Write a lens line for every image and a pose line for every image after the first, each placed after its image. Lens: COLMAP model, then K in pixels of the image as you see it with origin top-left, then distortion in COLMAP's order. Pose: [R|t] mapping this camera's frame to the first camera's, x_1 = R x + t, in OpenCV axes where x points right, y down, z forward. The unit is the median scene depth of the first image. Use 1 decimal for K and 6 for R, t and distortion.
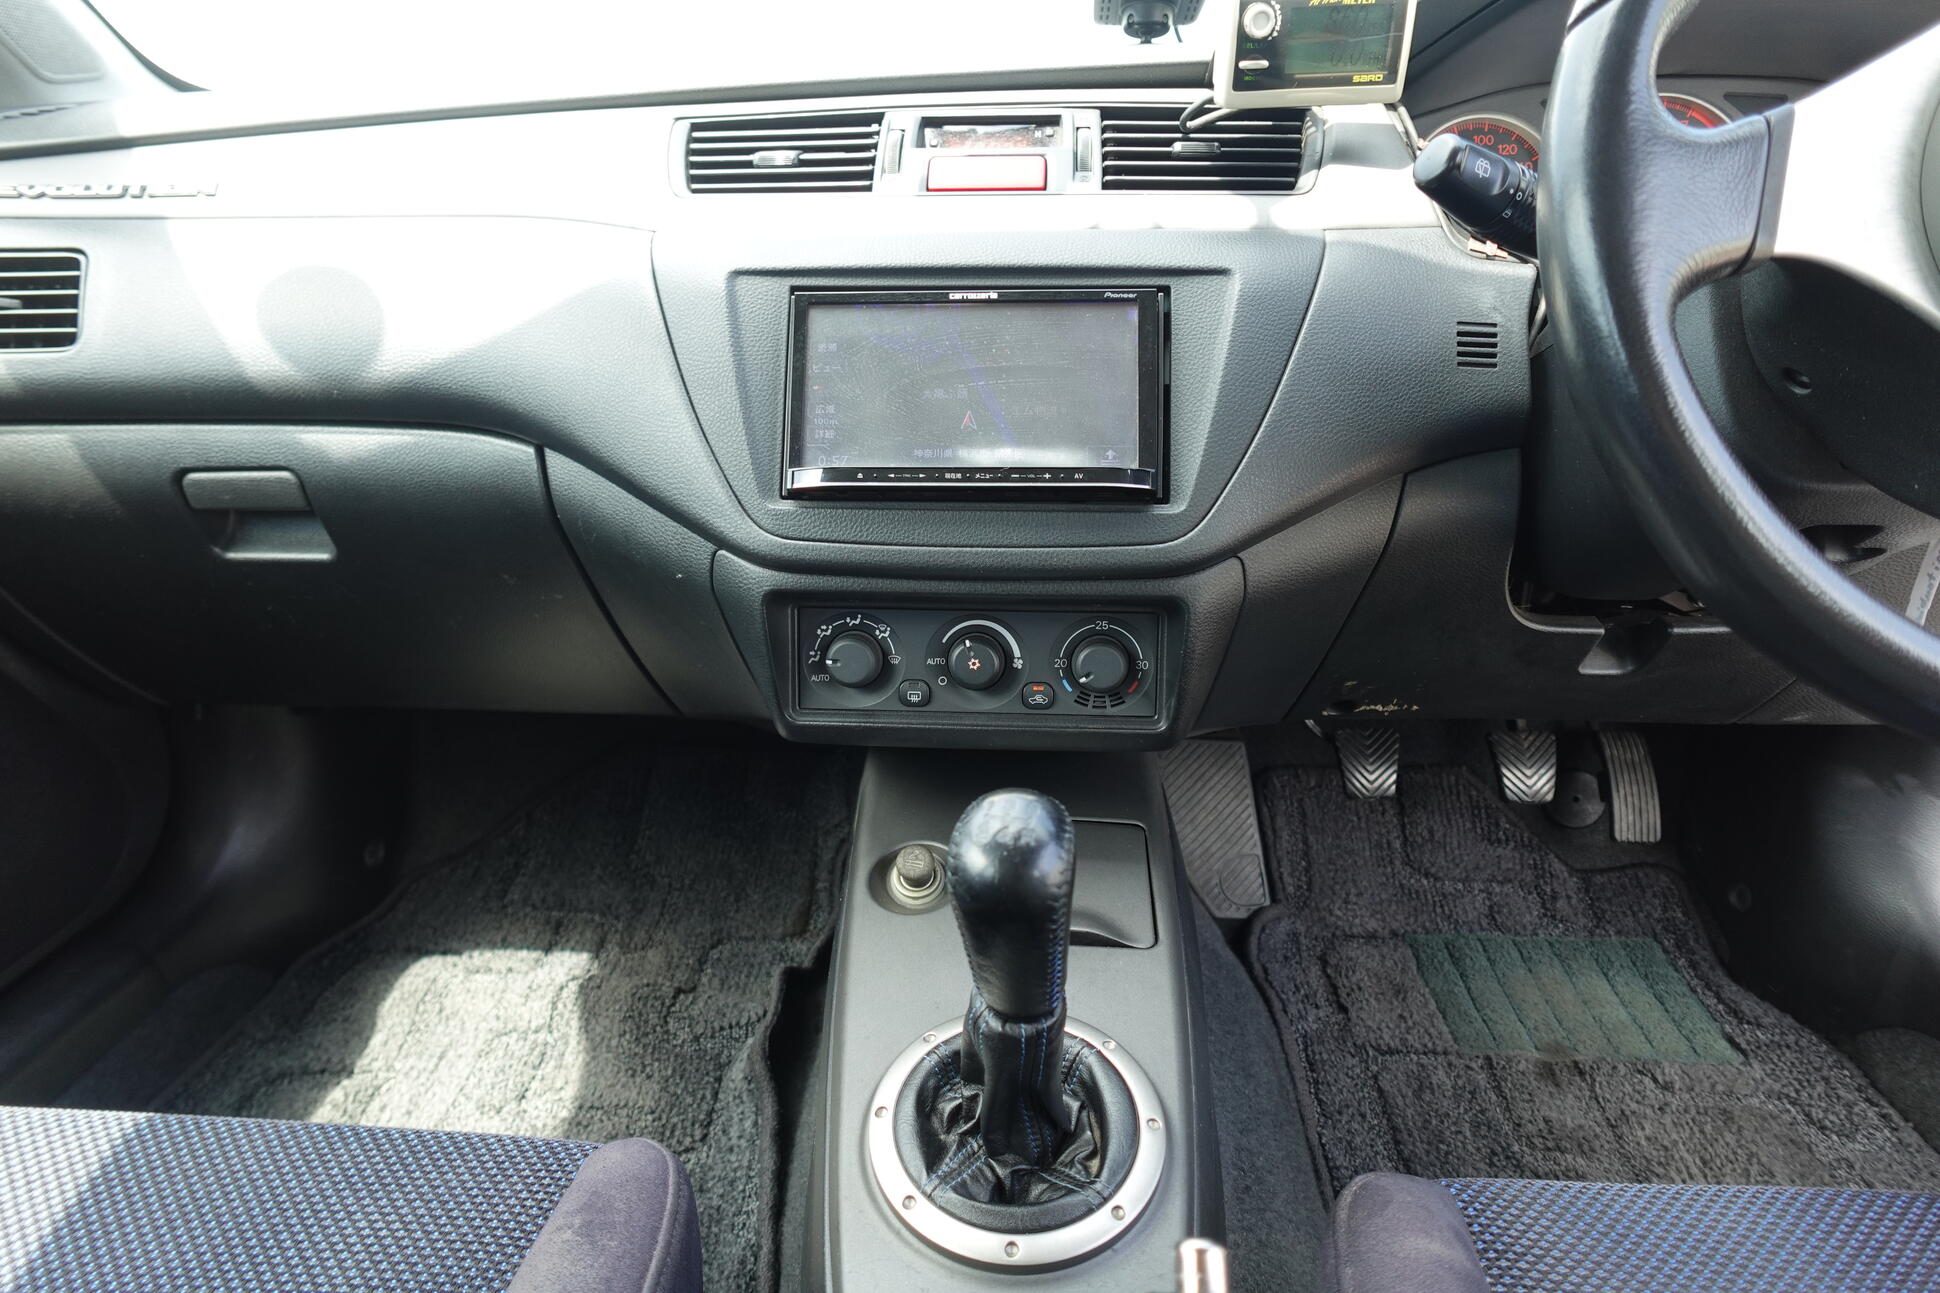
lens RADIAL K [[1096.7, 0, 970.0], [0, 1096.7, 646.5], [0, 0, 1]] dist [0.000861, 0.001651]
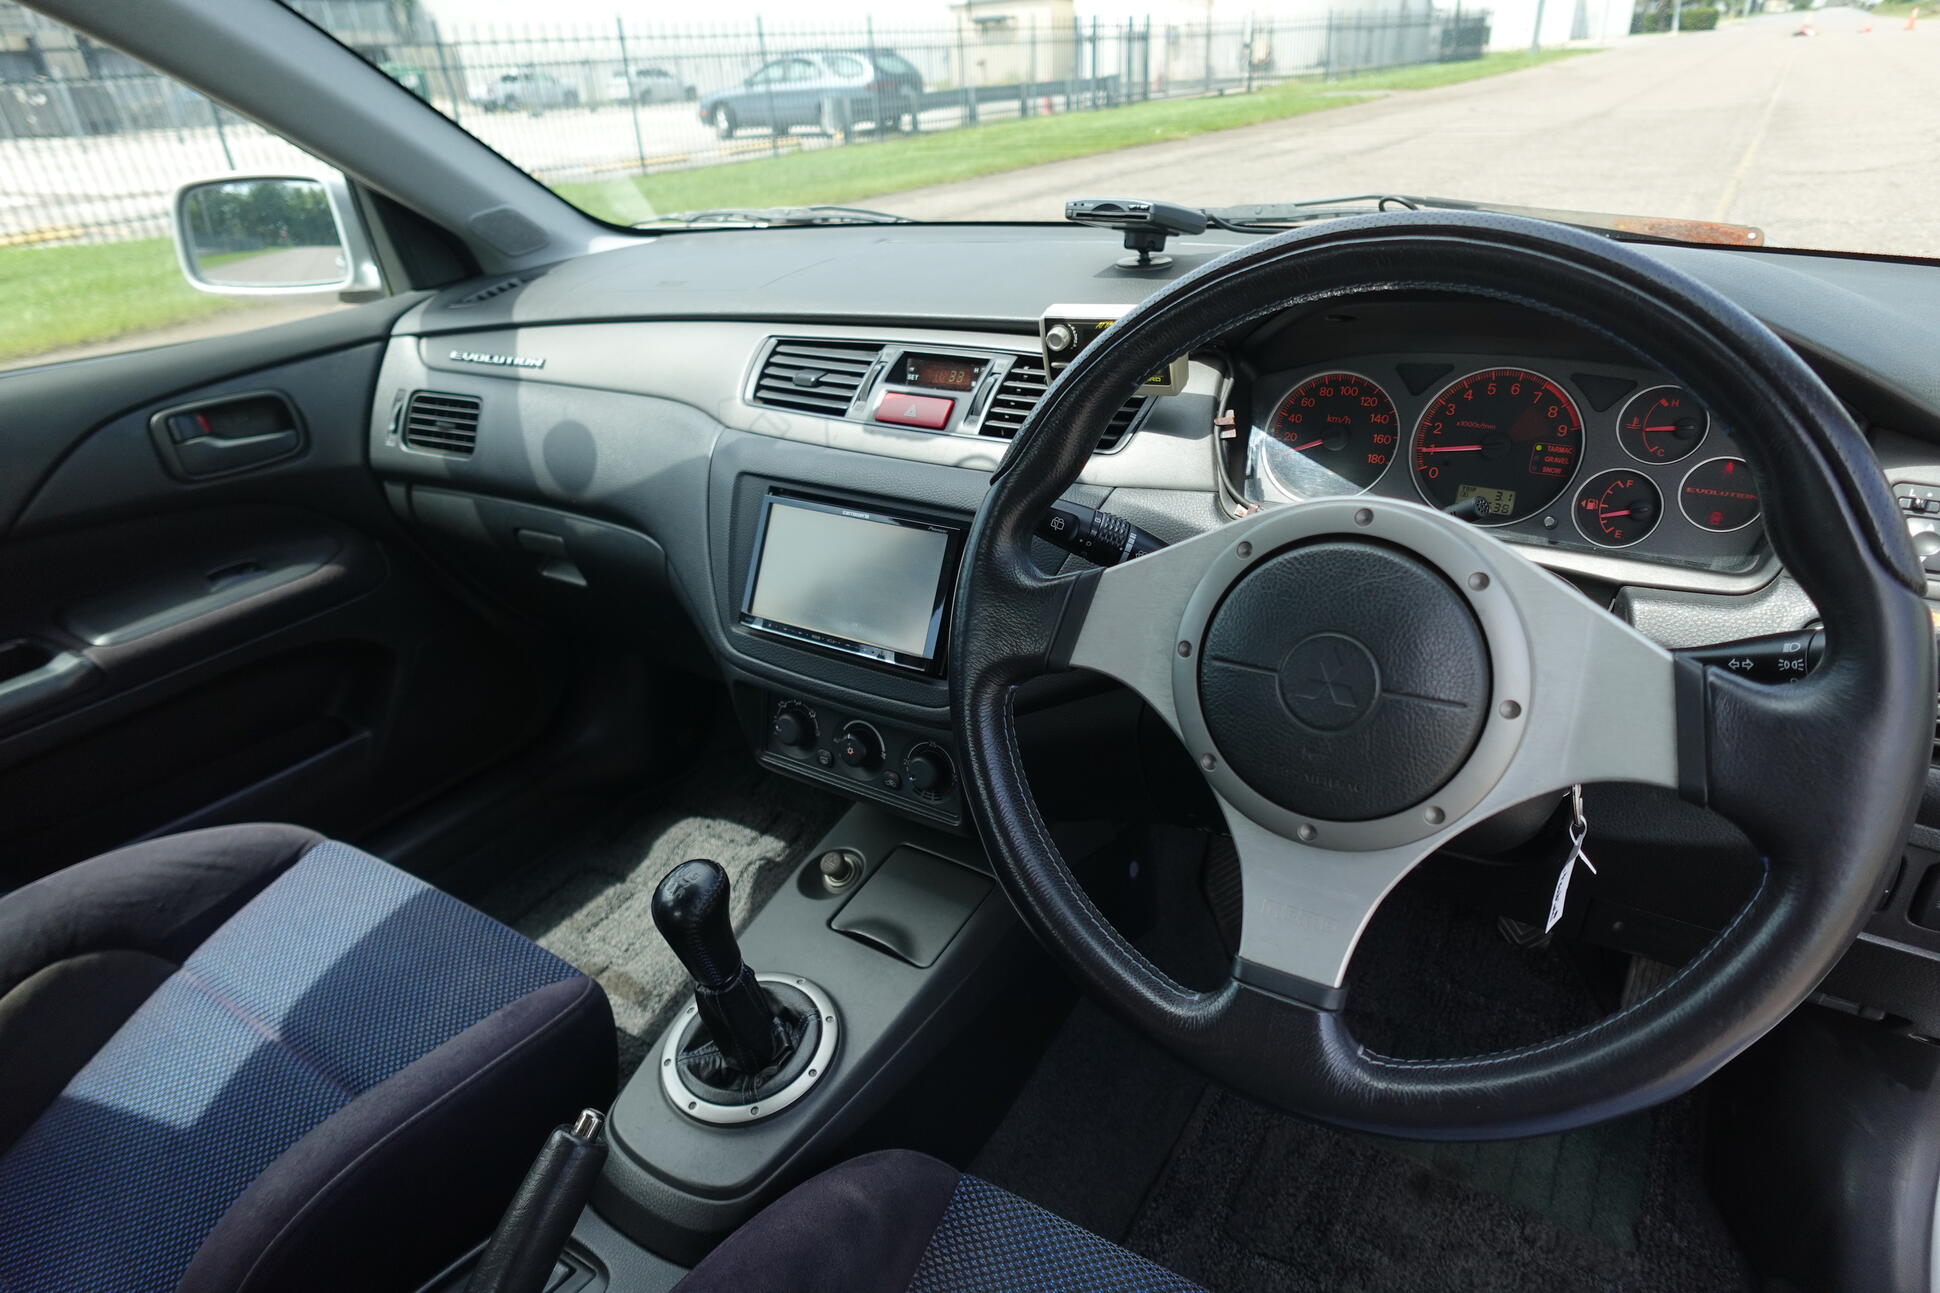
lens RADIAL K [[1096.7, 0, 970.0], [0, 1096.7, 646.5], [0, 0, 1]] dist [0.000861, 0.001651]
pose [[0.880258, 0.186508, -0.436303, 0.691481], [-0.139703, 0.980623, 0.137335, -0.313981], [0.453463, -0.059937, 0.889257, -0.213012]]
